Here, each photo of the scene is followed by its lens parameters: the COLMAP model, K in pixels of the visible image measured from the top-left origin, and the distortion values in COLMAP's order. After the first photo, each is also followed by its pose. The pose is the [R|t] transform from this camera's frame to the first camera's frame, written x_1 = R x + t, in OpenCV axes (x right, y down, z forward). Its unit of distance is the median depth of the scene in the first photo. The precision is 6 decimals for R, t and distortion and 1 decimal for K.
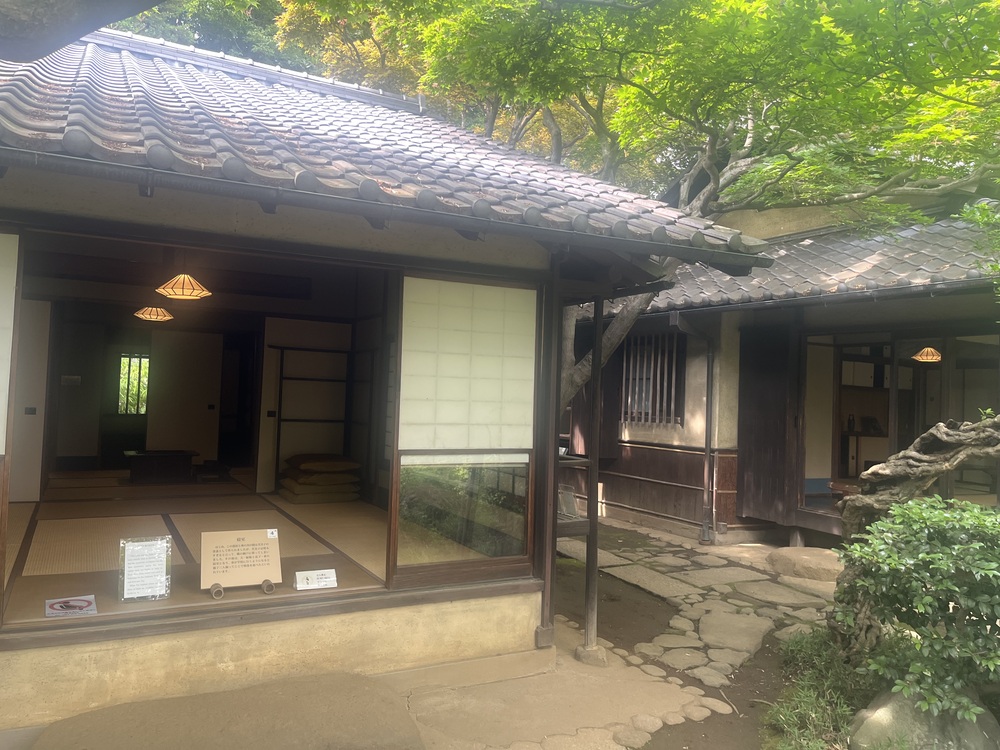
lens RADIAL K [[764.2, 0, 498.5], [0, 764.2, 374.1], [0, 0, 1]] dist [0.039146, -0.023089]
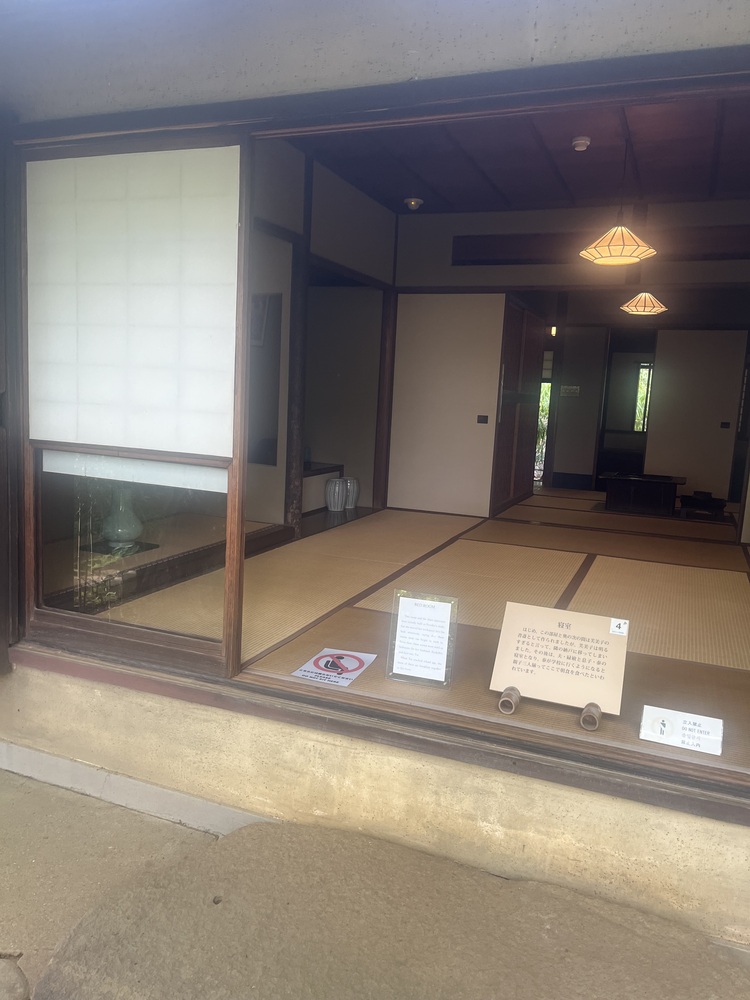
lens RADIAL K [[764.2, 0, 375.0], [0, 764.2, 508.5], [0, 0, 1]] dist [0.039146, -0.023089]
pose [[0.640496, 0.110012, -0.760041, 0.021681], [-0.002144, 0.989939, 0.141481, 0.042280], [0.767958, -0.088988, 0.634288, 0.564638]]
